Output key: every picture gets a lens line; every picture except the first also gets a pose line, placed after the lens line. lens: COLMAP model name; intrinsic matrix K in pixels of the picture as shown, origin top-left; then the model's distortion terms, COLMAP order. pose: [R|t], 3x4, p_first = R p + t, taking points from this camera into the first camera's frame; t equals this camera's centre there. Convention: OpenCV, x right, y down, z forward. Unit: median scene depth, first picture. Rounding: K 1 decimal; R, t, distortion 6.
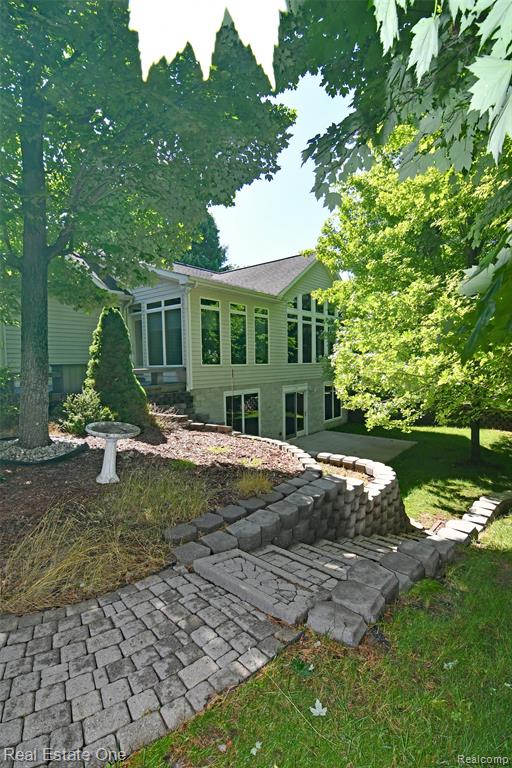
lens RADIAL K [[361.8, 0, 256.0], [0, 361.8, 384.0], [0, 0, 1]] dist [-0.001067, -0.000660]
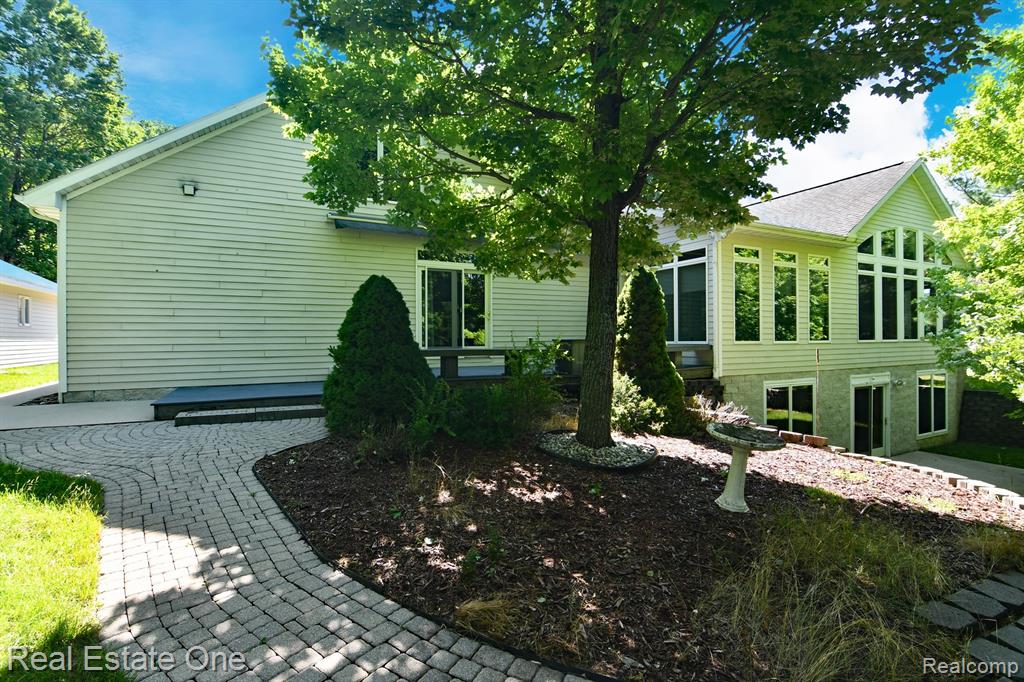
lens RADIAL K [[482.4, 0, 512.0], [0, 482.4, 341.0], [0, 0, 1]] dist [-0.001067, -0.000660]
pose [[0.924371, 0.011384, -0.381325, -0.193444], [-0.029500, 0.998695, -0.041696, -0.002690], [0.380353, 0.049791, 0.923500, -0.022651]]
